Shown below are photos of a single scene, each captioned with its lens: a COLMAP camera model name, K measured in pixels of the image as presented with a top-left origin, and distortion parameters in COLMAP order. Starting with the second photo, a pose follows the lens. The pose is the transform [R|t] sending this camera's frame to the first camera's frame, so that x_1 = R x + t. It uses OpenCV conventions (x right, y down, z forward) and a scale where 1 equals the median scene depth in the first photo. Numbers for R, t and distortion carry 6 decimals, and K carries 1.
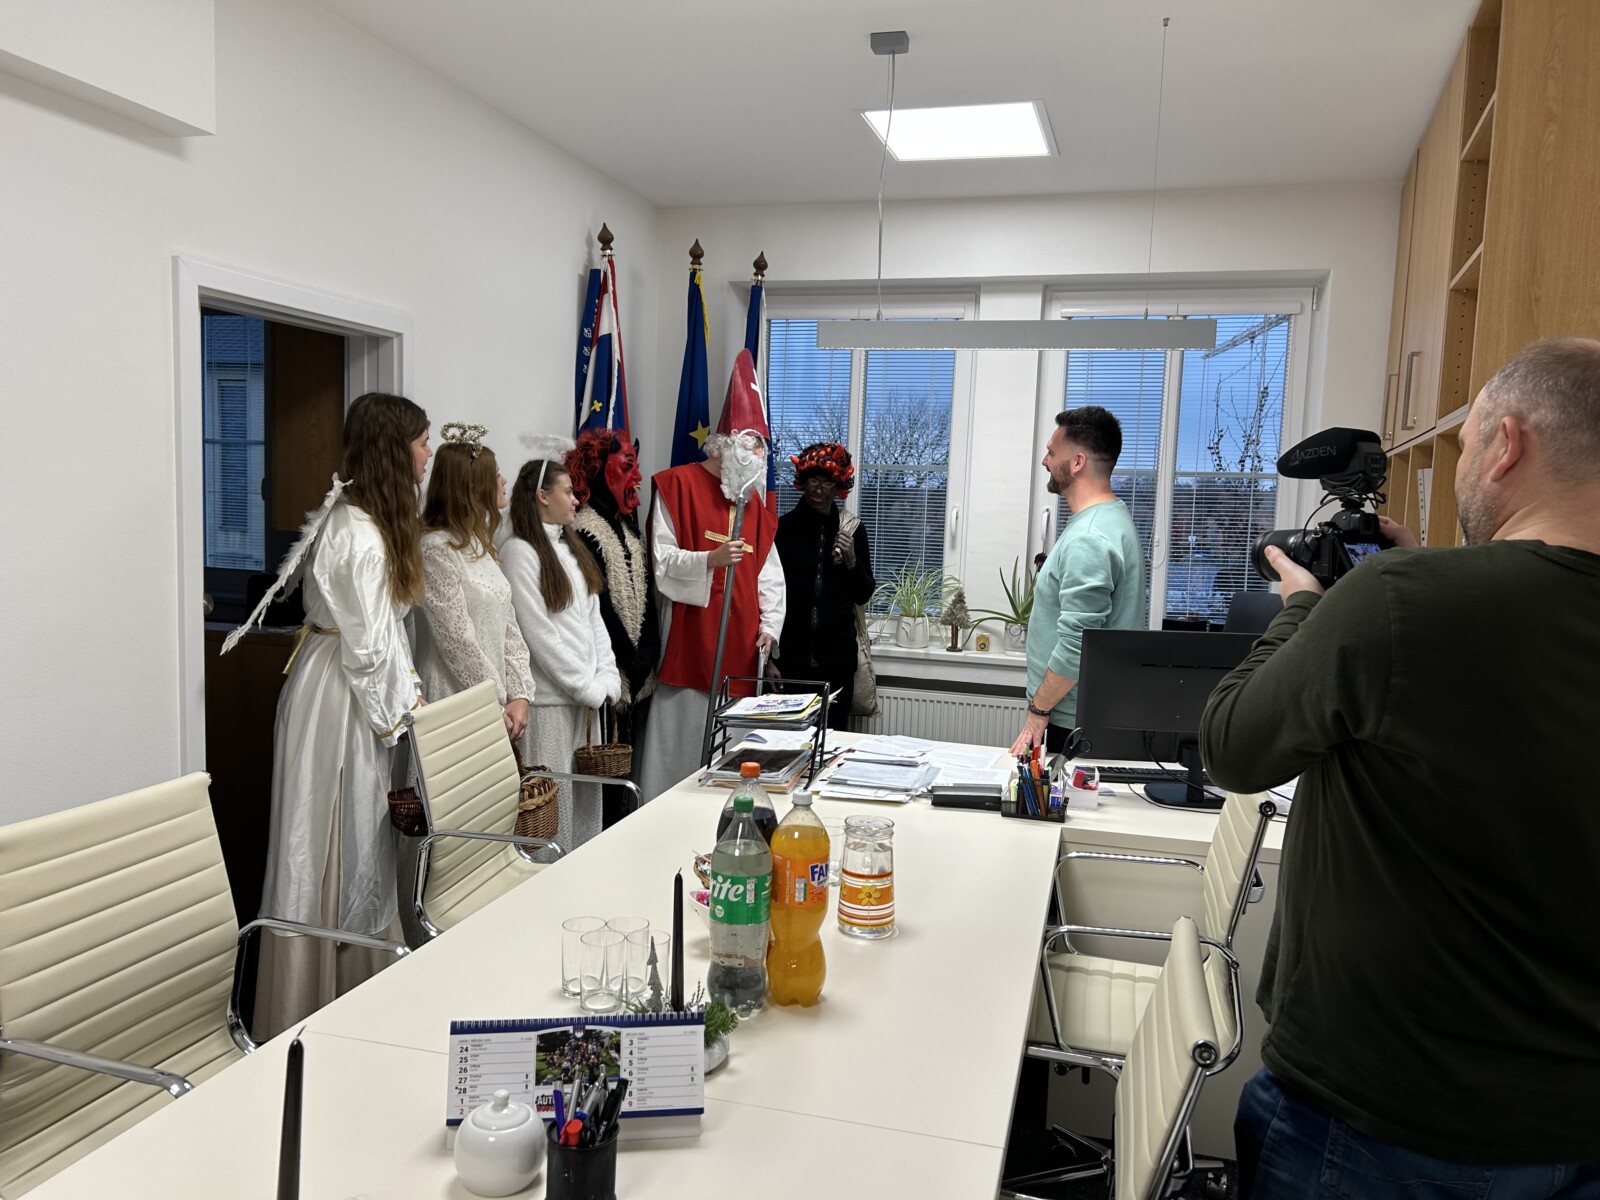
lens RADIAL K [[1199.4, 0, 811.7], [0, 1199.4, 599.8], [0, 0, 1]] dist [0.047655, -0.059121]
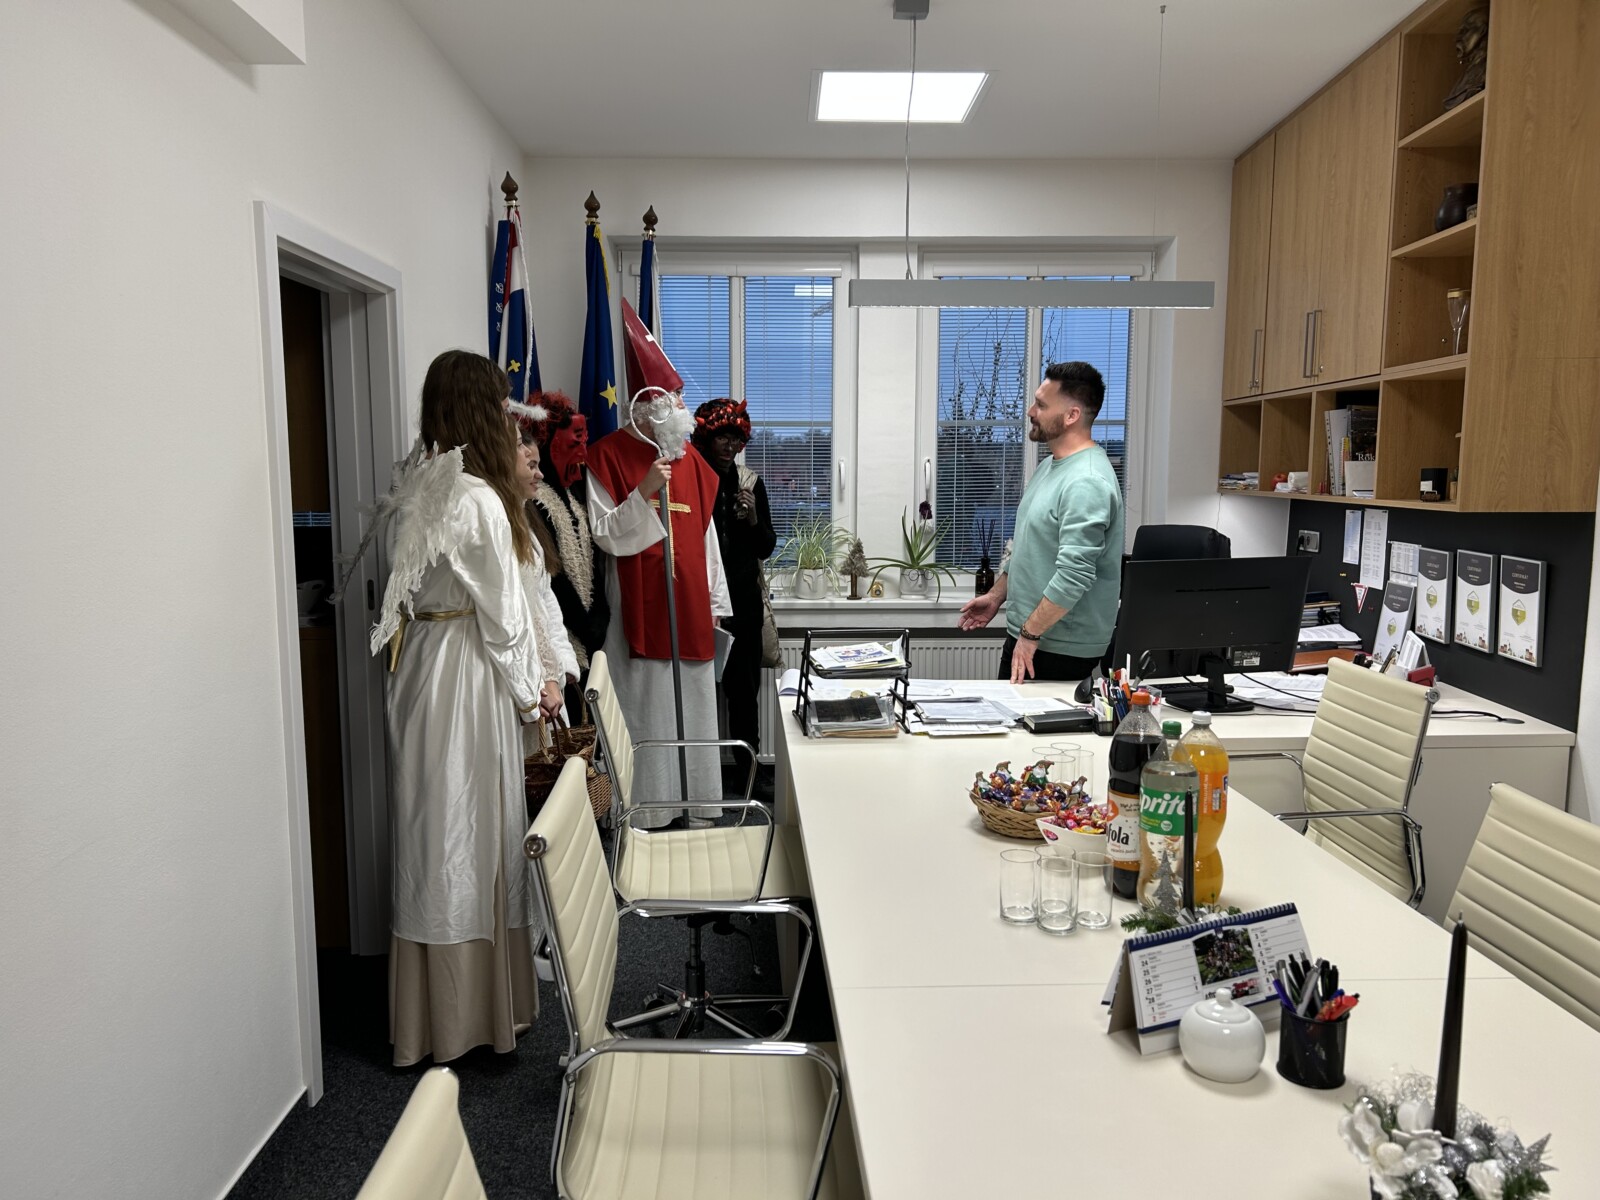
lens RADIAL K [[1200.2, 0, 800.0], [0, 1200.2, 600.0], [0, 0, 1]] dist [0.043605, -0.041908]
pose [[0.952337, -0.070145, 0.296874, -0.270807], [0.059810, 0.997250, 0.043764, -0.005364], [-0.299127, -0.023923, 0.953913, 0.021420]]
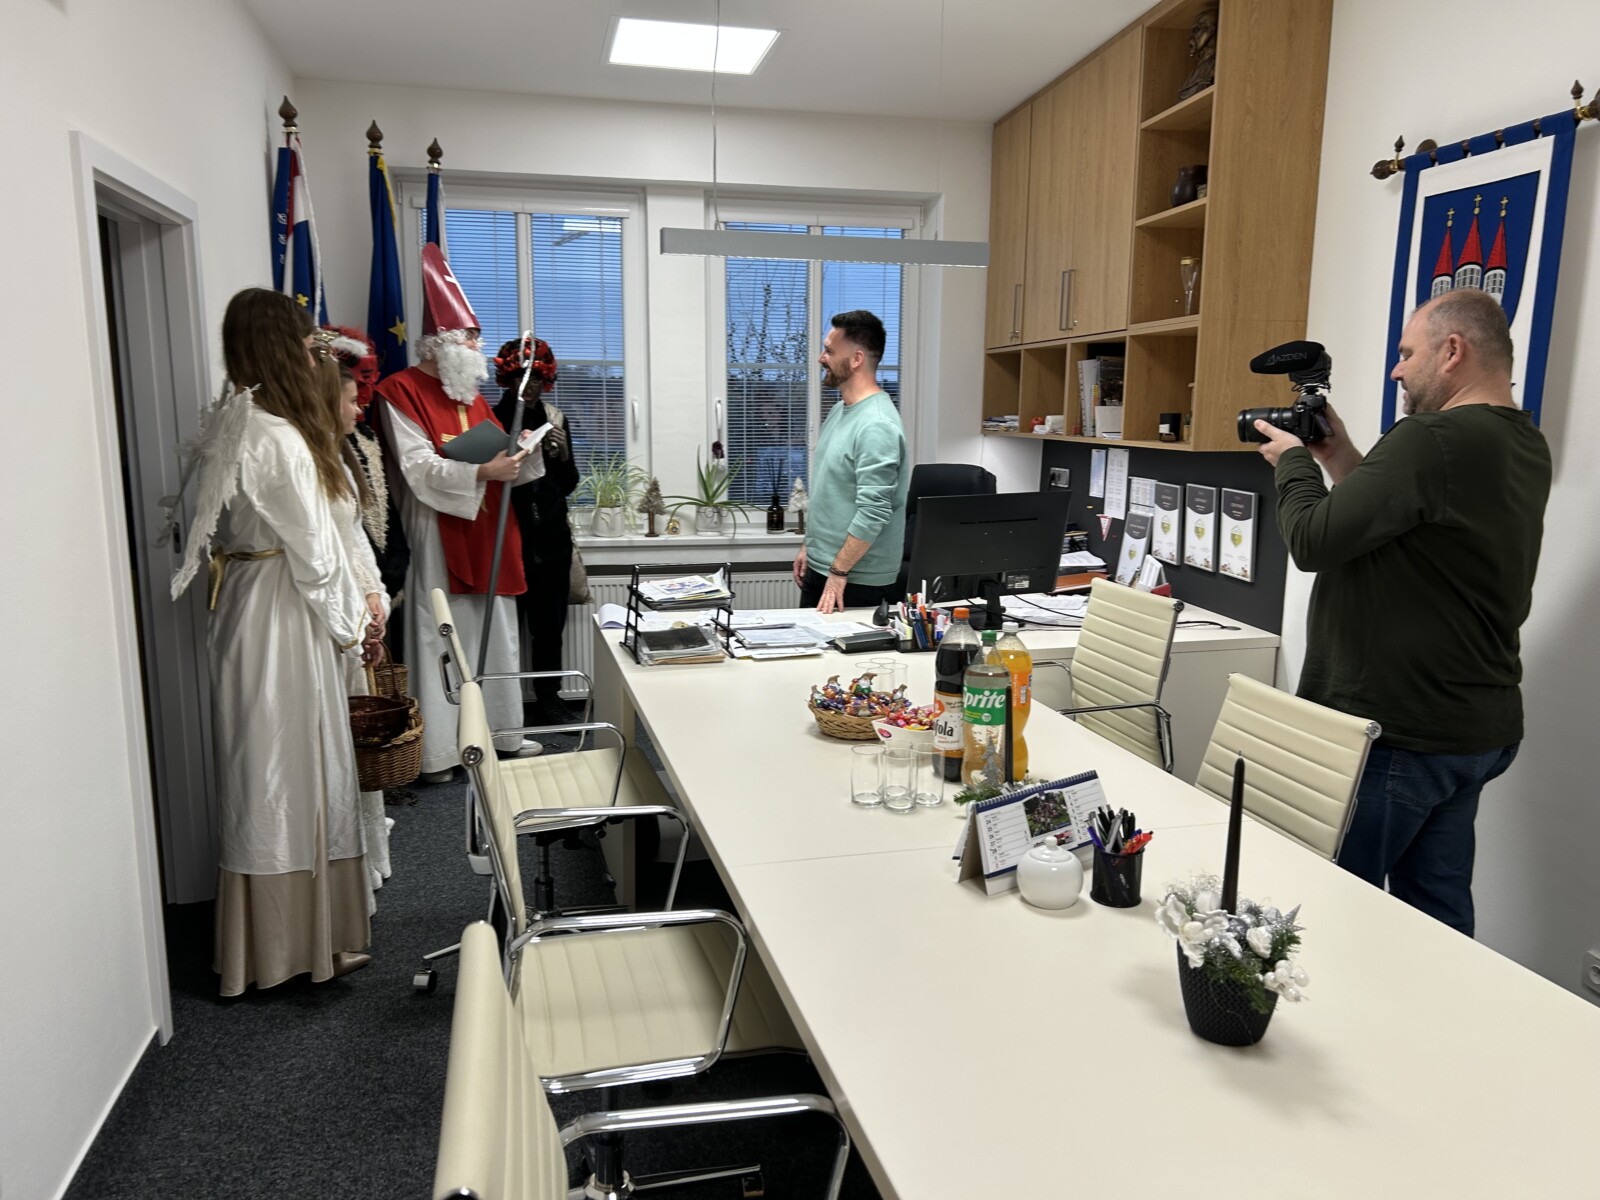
lens RADIAL K [[1199.4, 0, 811.7], [0, 1199.4, 599.8], [0, 0, 1]] dist [0.047655, -0.059121]
pose [[0.866403, -0.110593, 0.486945, -0.330239], [0.066301, 0.992010, 0.107334, -0.007683], [-0.494925, -0.060709, 0.866812, -0.010478]]
